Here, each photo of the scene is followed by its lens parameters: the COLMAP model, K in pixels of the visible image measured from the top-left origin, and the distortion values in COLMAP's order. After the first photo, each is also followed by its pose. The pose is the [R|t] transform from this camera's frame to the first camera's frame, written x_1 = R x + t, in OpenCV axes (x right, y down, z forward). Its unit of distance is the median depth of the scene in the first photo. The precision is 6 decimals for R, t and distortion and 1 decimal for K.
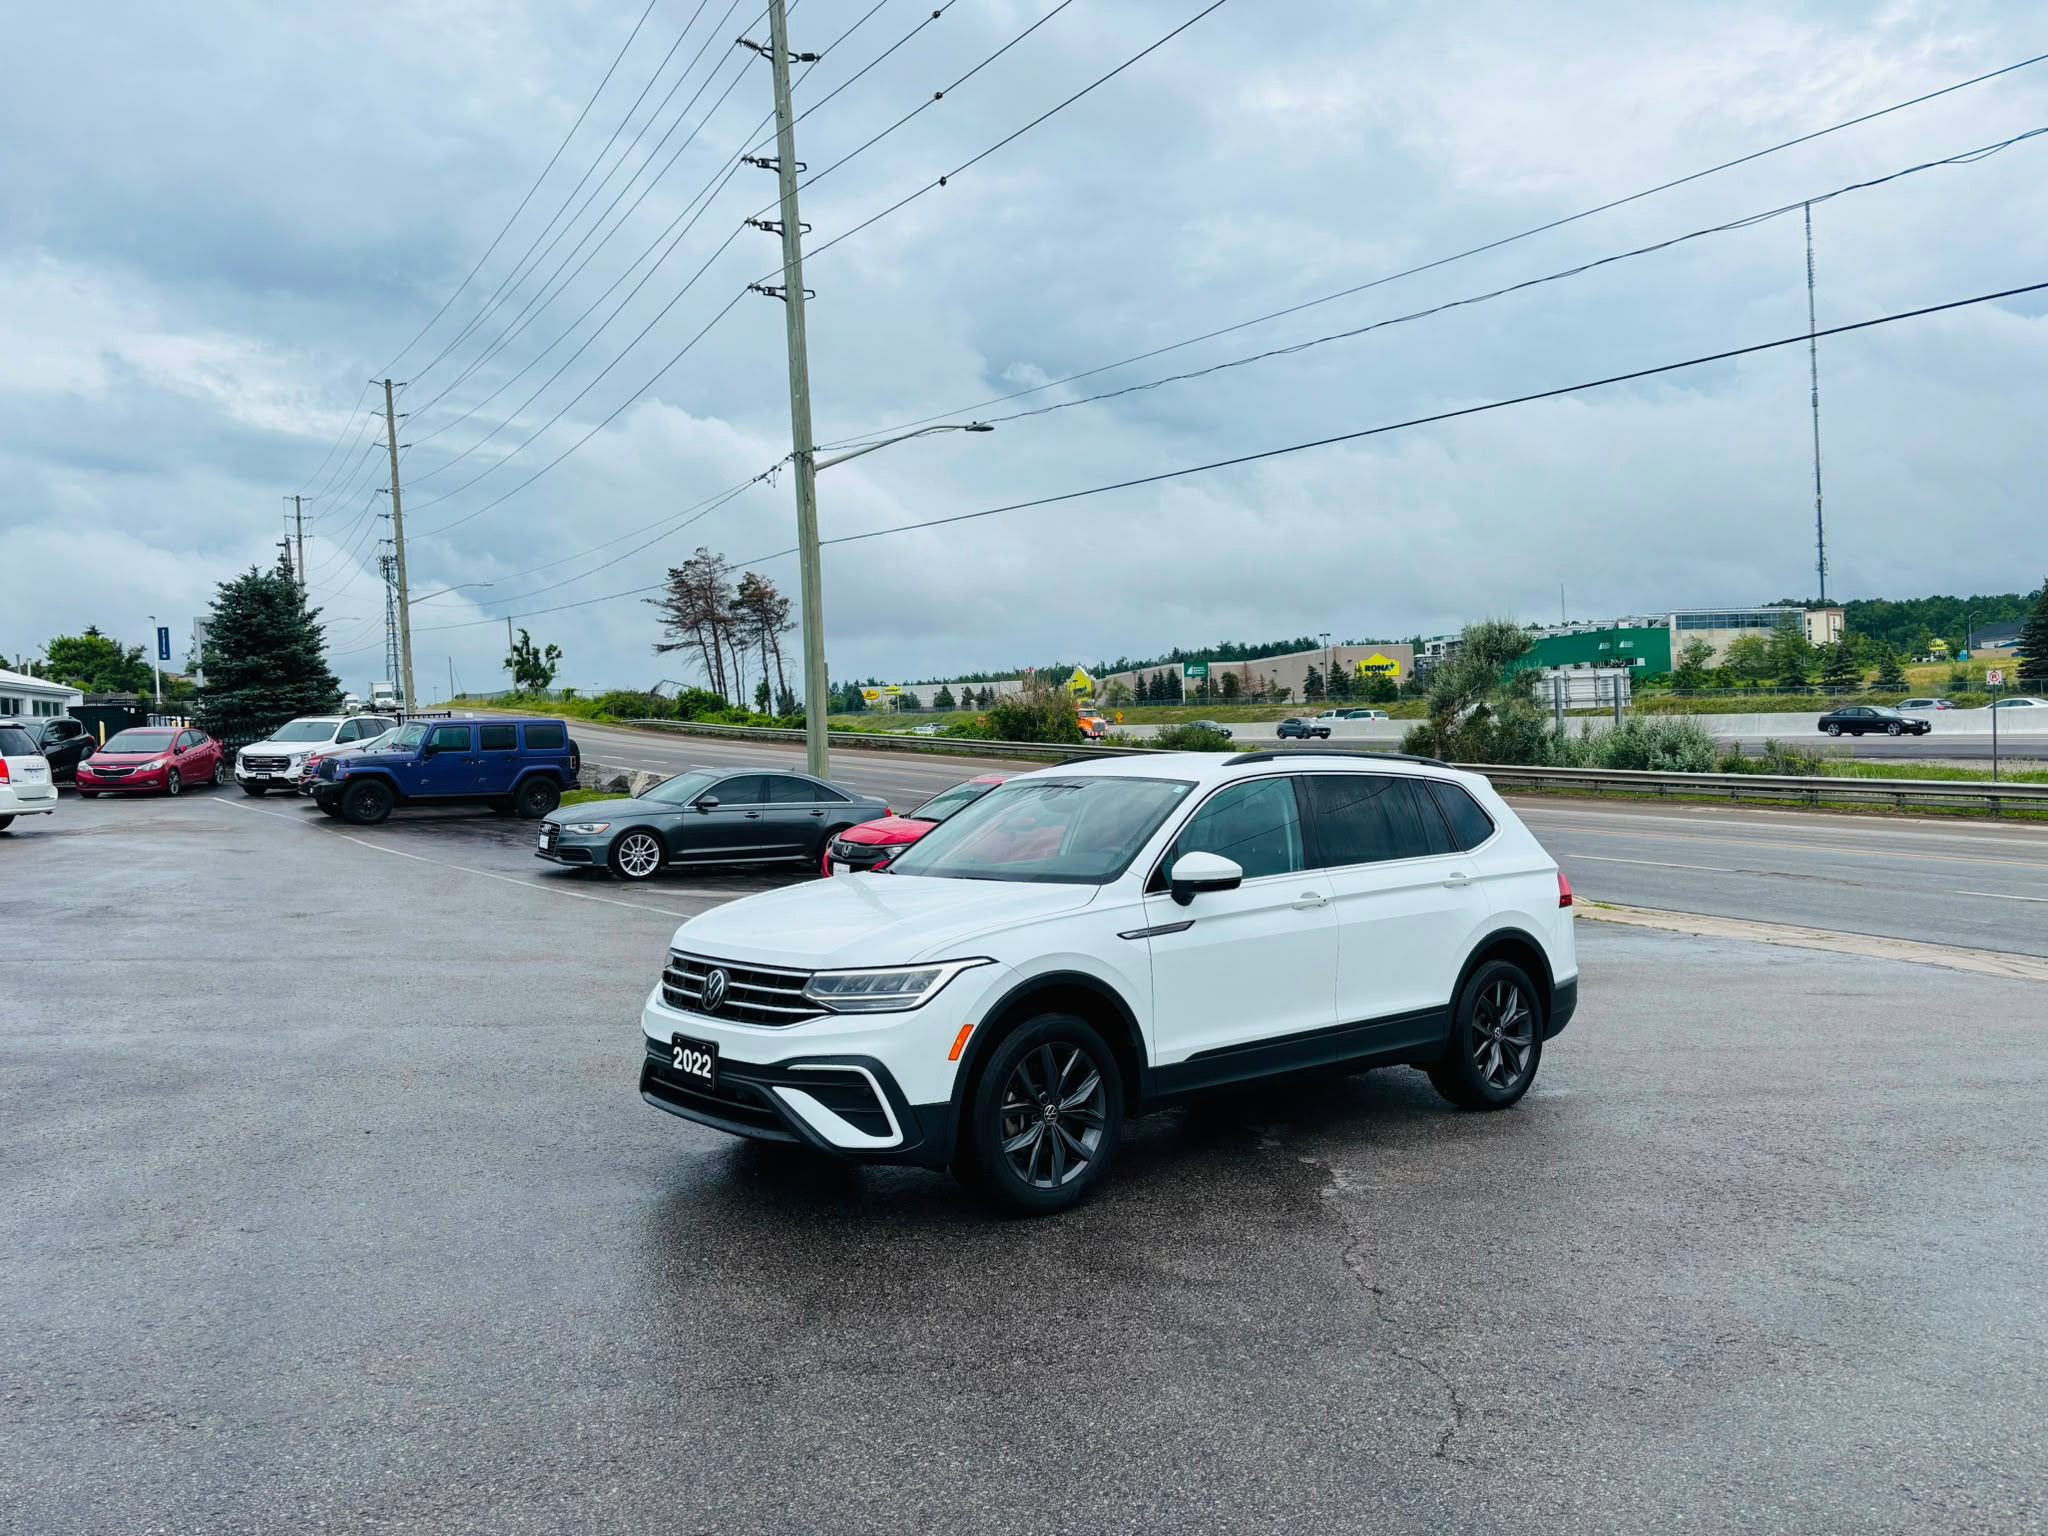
lens RADIAL K [[1546.8, 0, 1019.7], [0, 1546.8, 755.1], [0, 0, 1]] dist [0.036231, -0.029436]
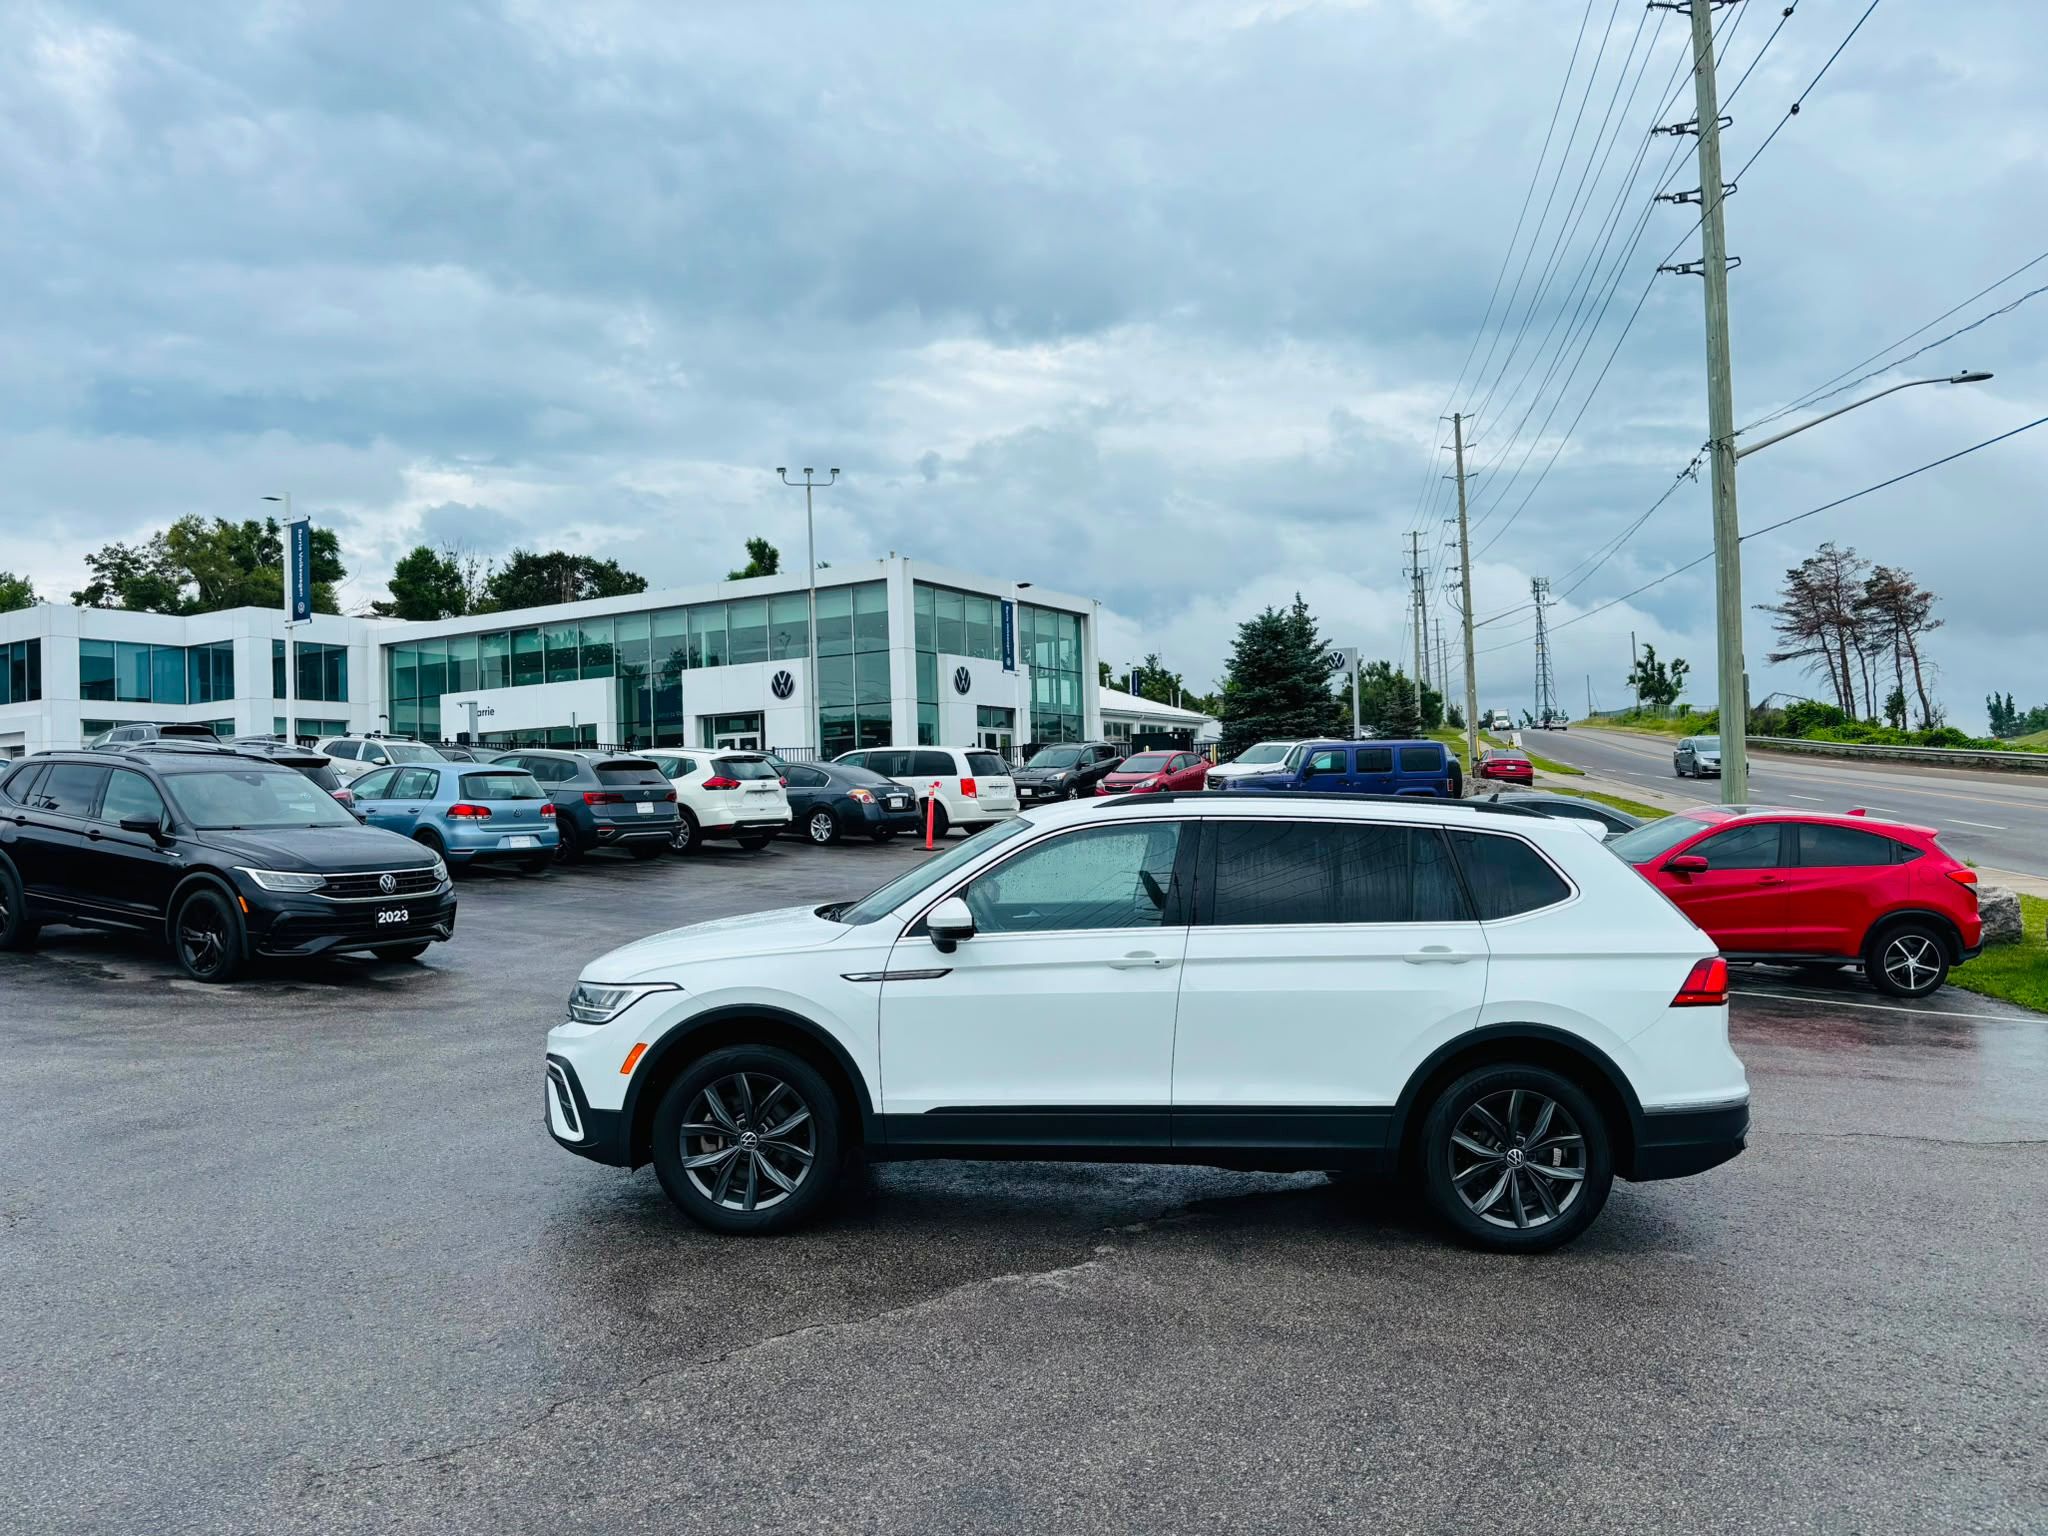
lens RADIAL K [[1546.8, 0, 1003.1], [0, 1546.8, 759.9], [0, 0, 1]] dist [0.036231, -0.029436]
pose [[0.755458, -0.001663, -0.655195, 0.129933], [-0.004012, 0.999966, -0.007165, -0.002829], [0.655185, 0.008042, 0.755426, 0.049740]]
